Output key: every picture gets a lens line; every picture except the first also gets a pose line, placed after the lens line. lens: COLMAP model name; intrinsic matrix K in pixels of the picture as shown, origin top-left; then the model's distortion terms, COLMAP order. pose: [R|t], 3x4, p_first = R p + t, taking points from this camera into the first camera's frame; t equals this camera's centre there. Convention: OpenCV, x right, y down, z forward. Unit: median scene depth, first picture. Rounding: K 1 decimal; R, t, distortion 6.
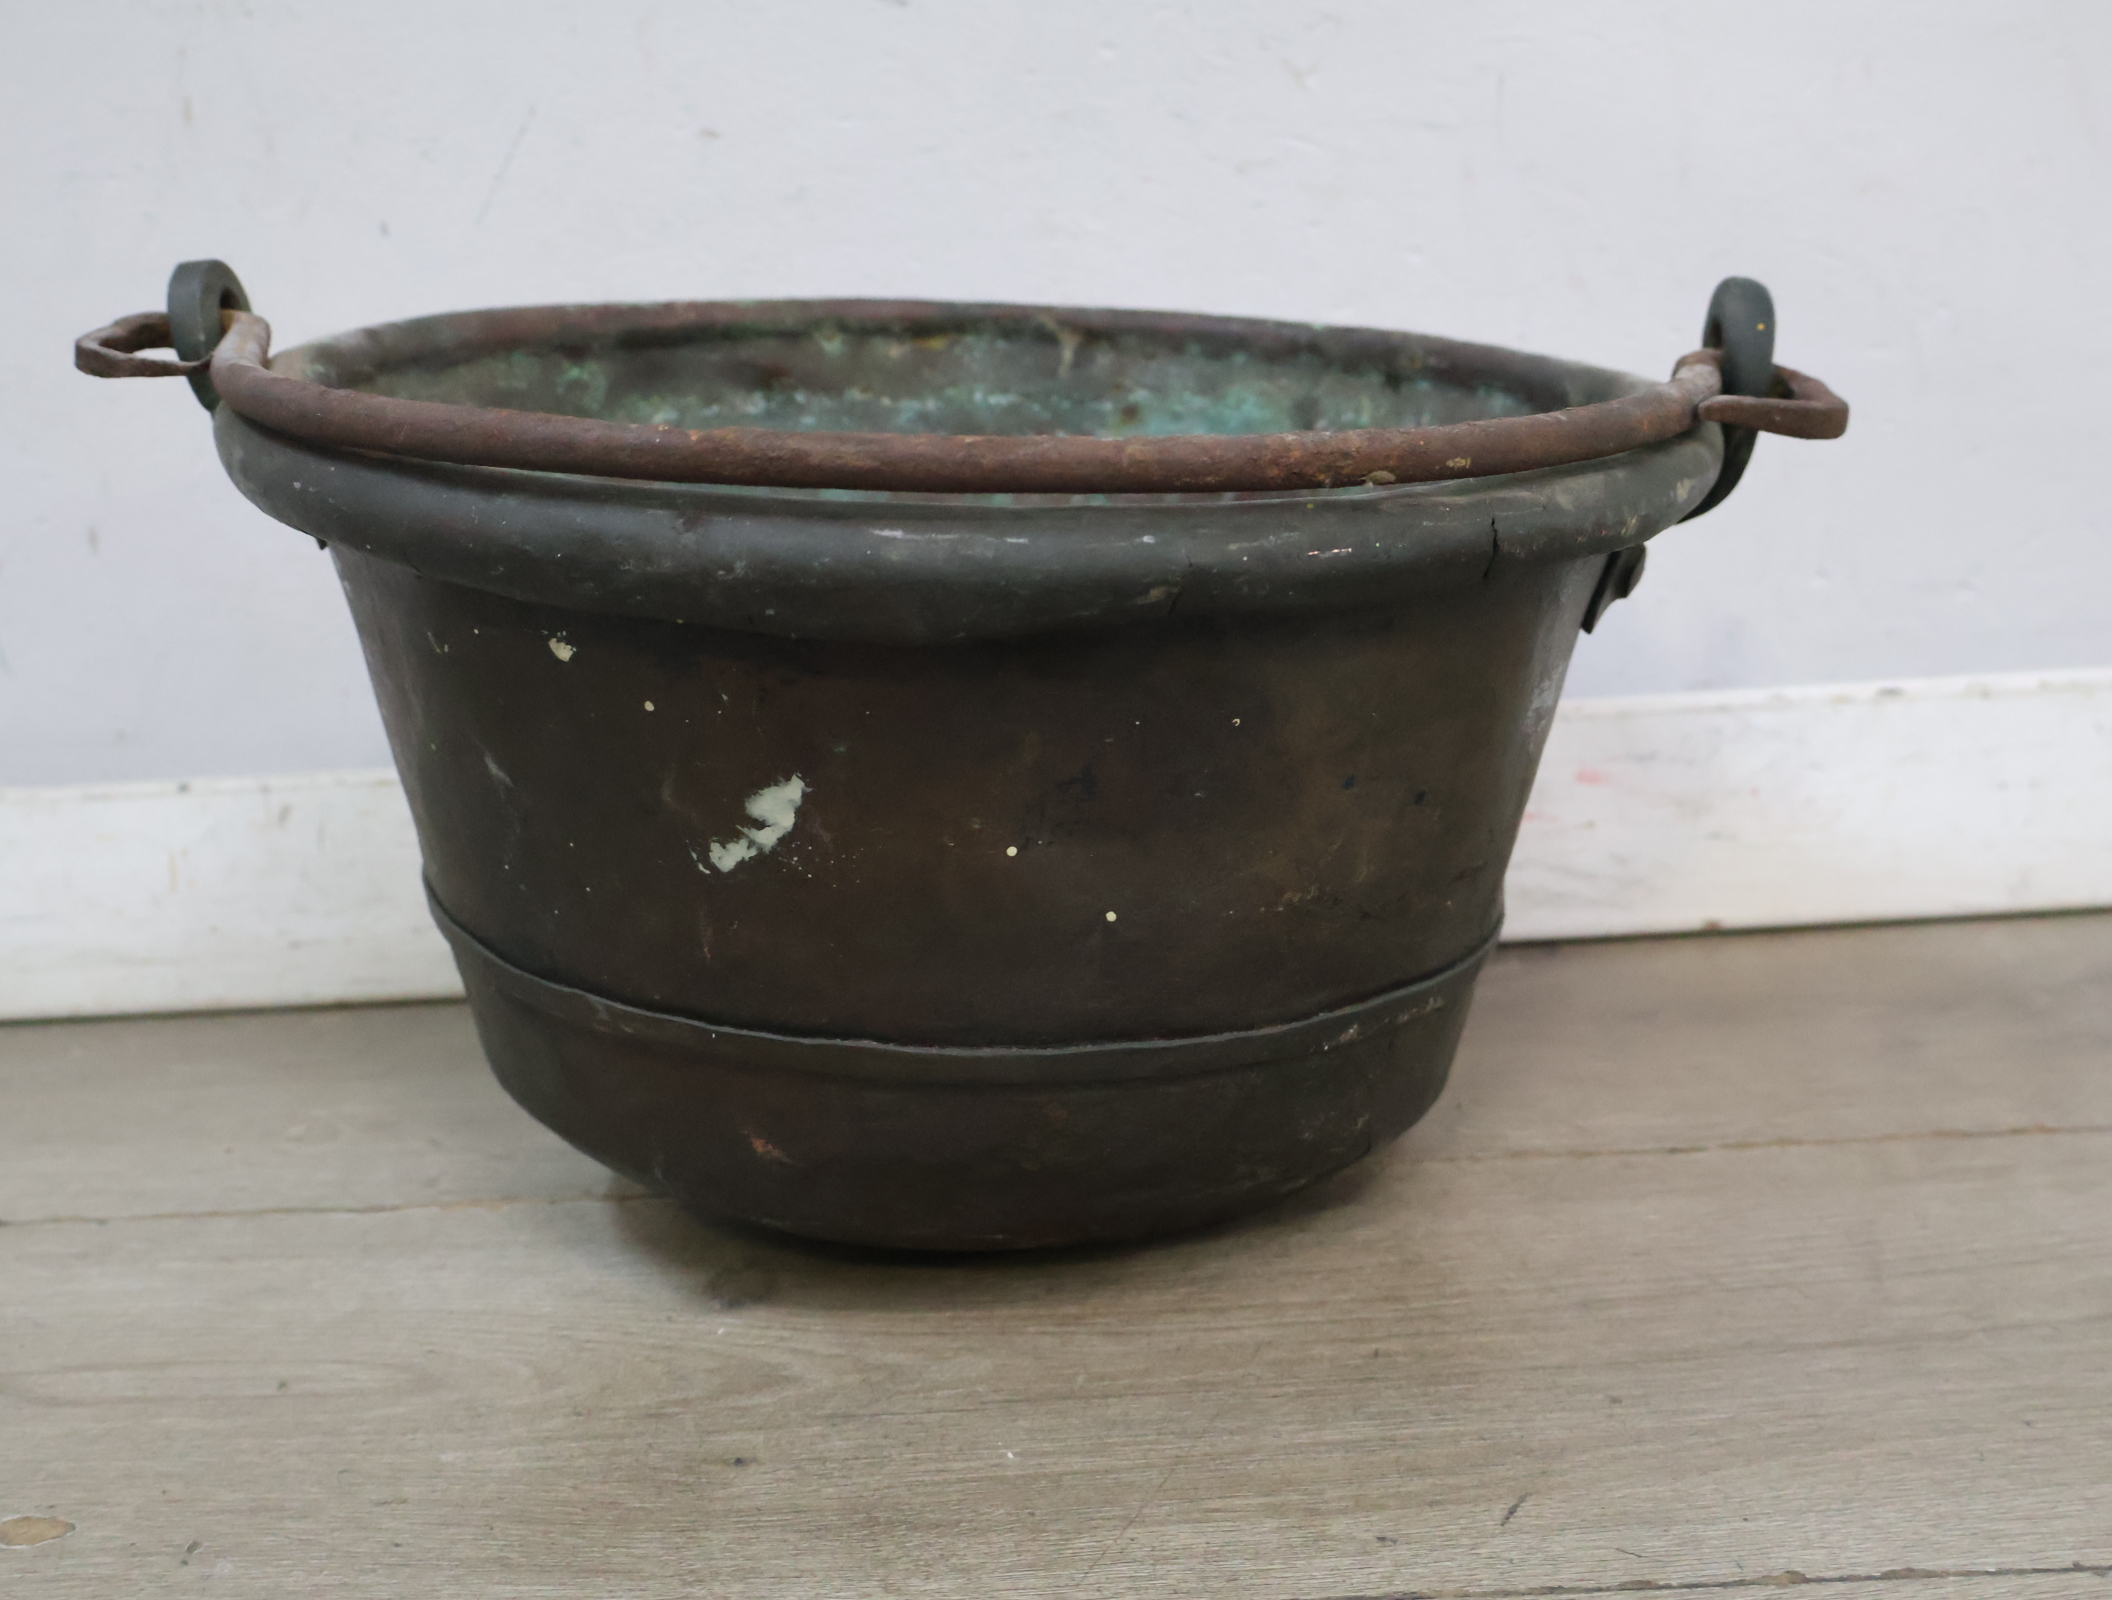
lens RADIAL K [[2689.1, 0, 1056.0], [0, 2689.1, 800.0], [0, 0, 1]] dist [0.006910, -0.015070]
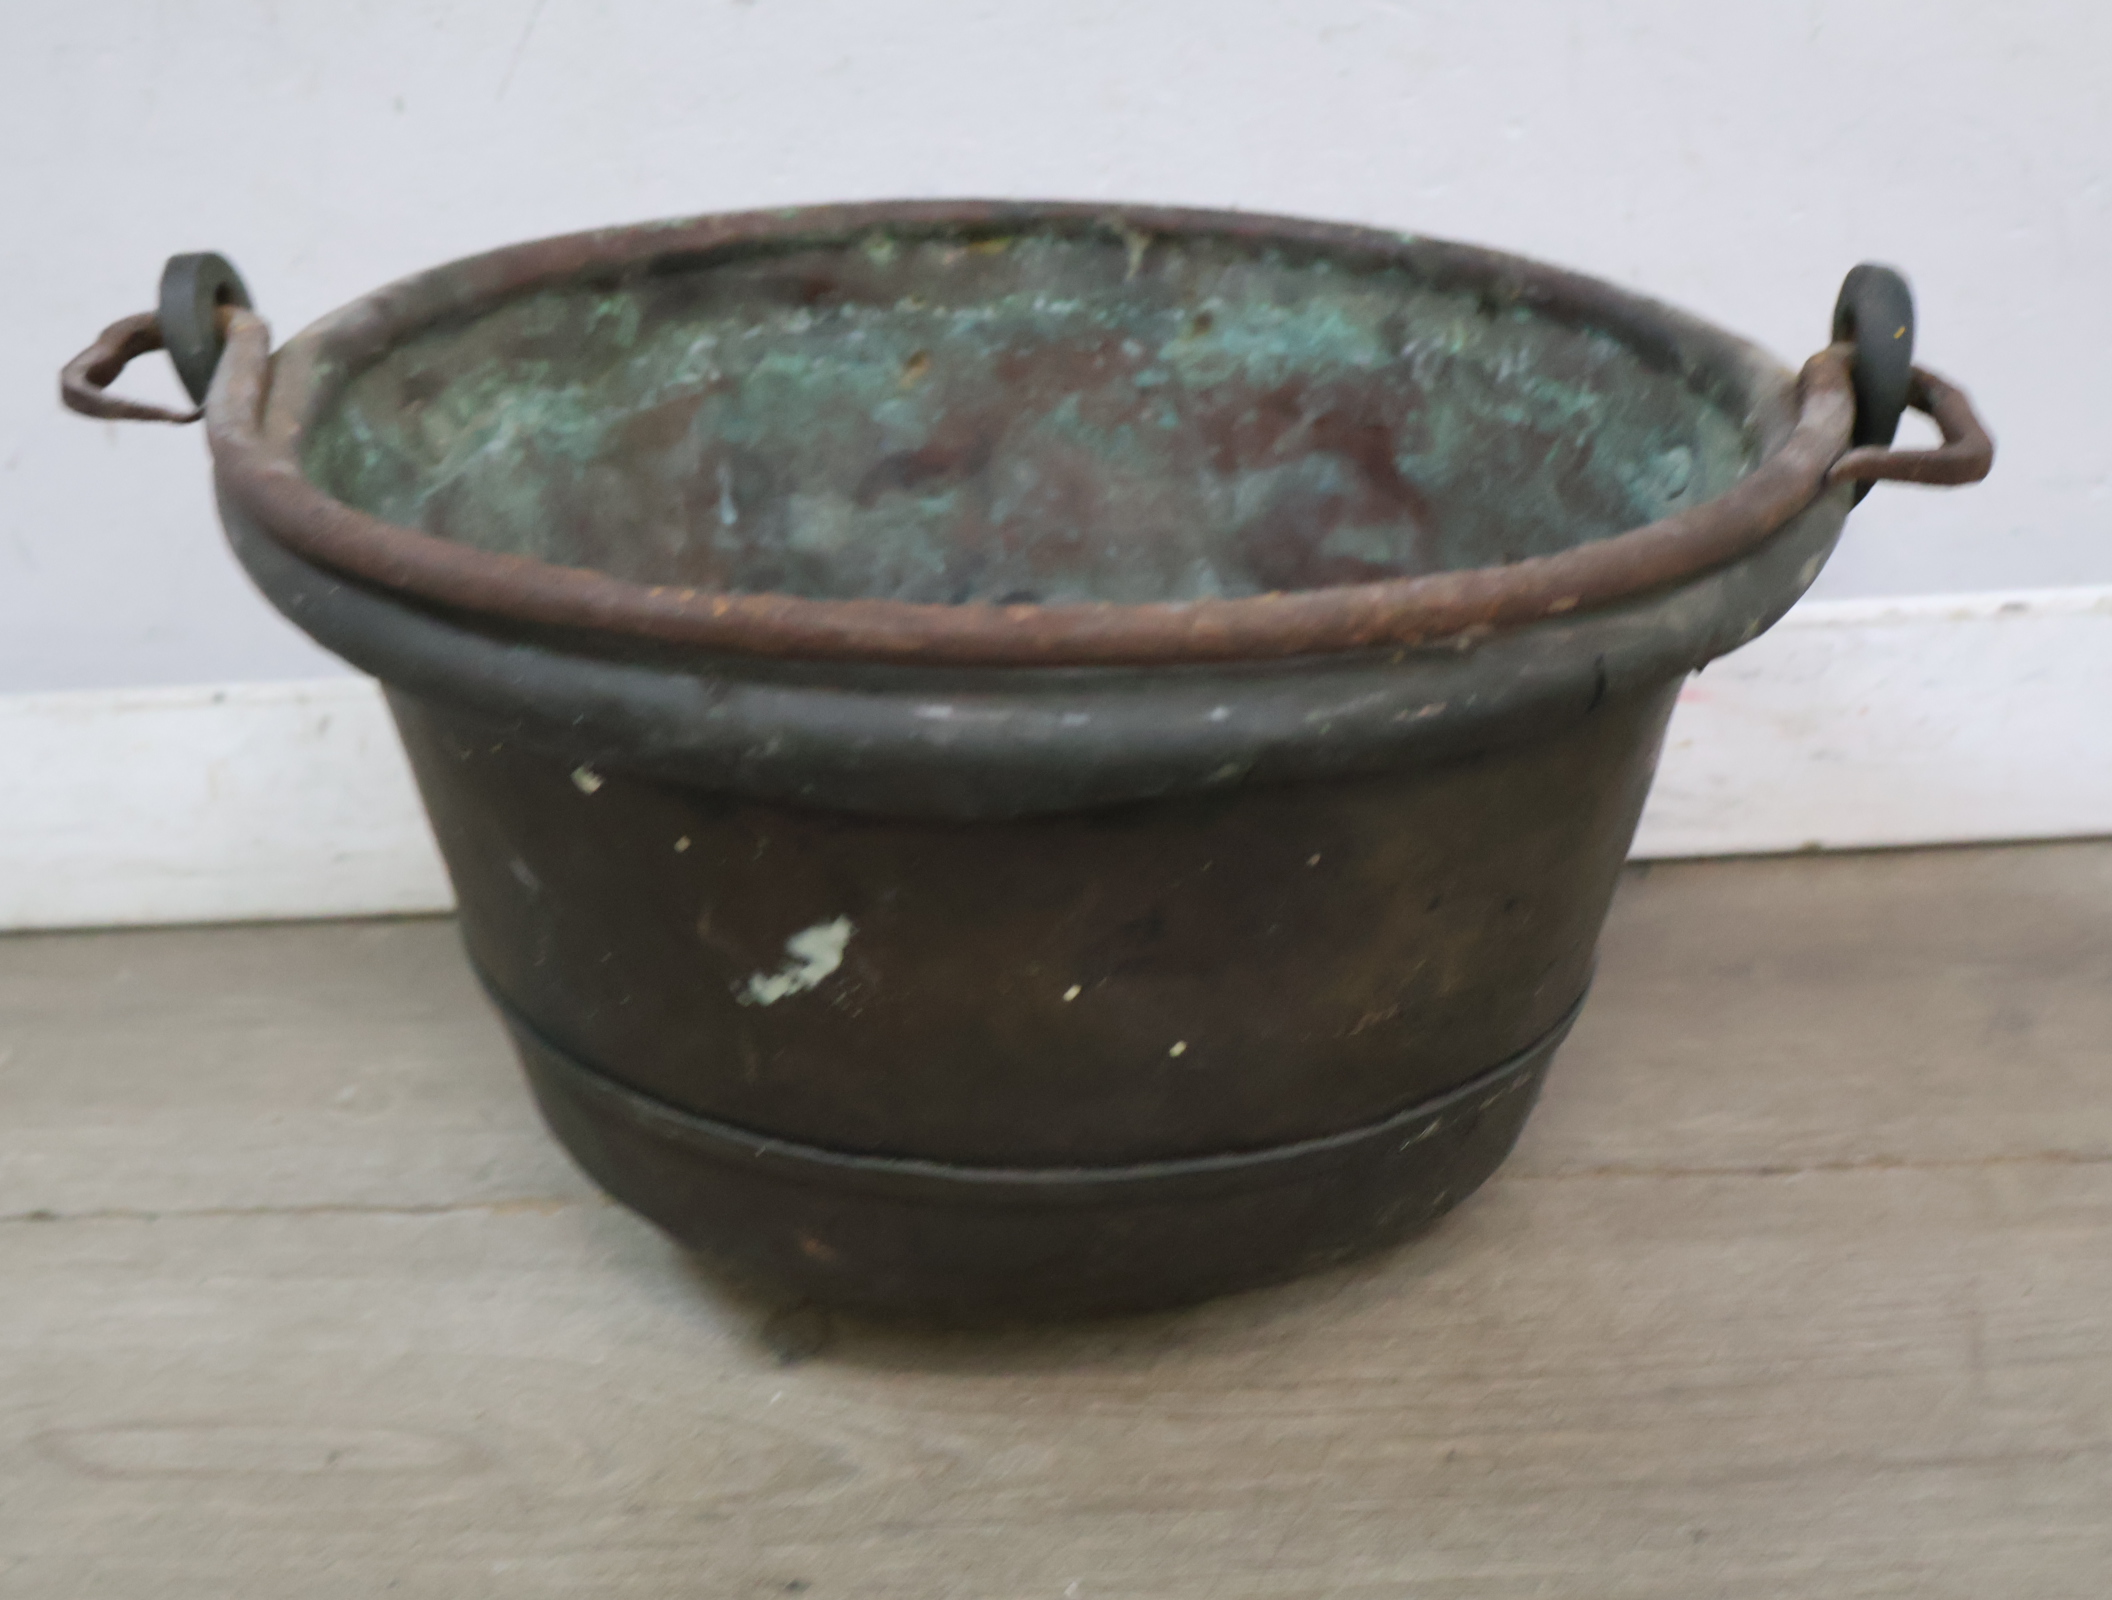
lens RADIAL K [[2688.8, 0, 1043.7], [0, 2688.8, 795.5], [0, 0, 1]] dist [0.011952, -0.036860]
pose [[0.999476, 0.000436, -0.032375, 0.003867], [0.004679, 0.987471, 0.157729, -0.181098], [0.032039, -0.157798, 0.986952, 0.079272]]
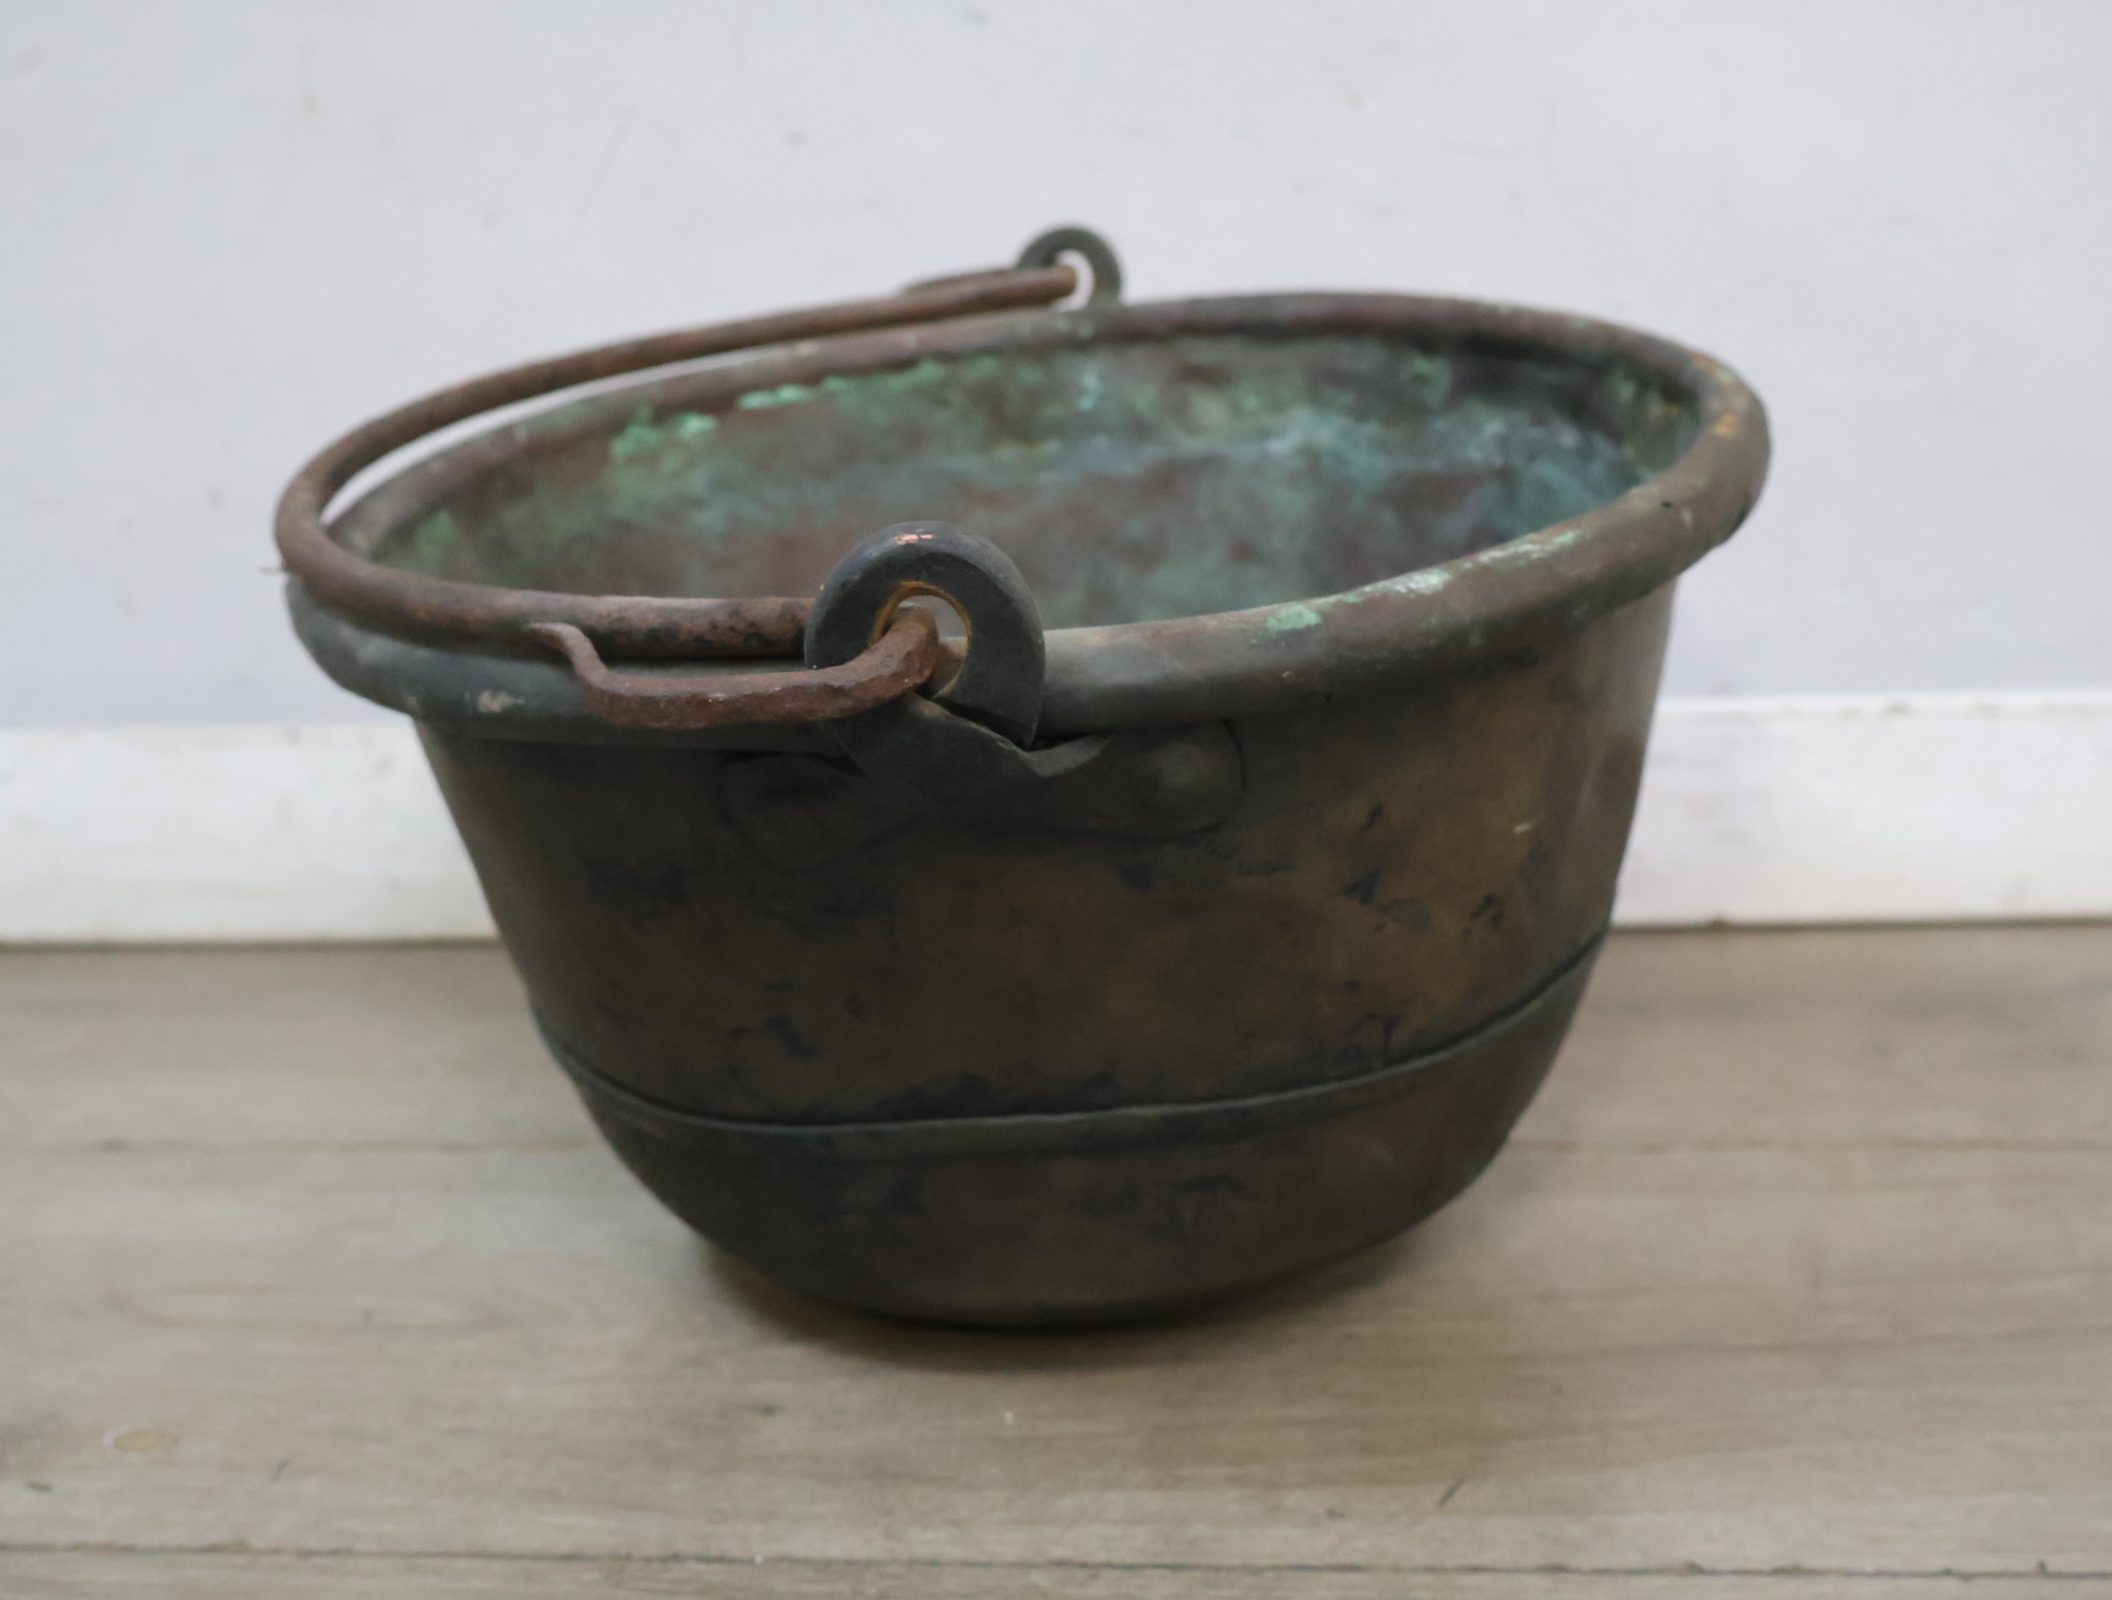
lens RADIAL K [[2719.7, 0, 1048.6], [0, 2719.7, 803.3], [0, 0, 1]] dist [0.022091, -0.039120]
pose [[-0.051380, 0.334131, -0.941125, 1.099192], [-0.183475, 0.923172, 0.337774, -0.426930], [0.981681, 0.190027, 0.013872, 1.155215]]
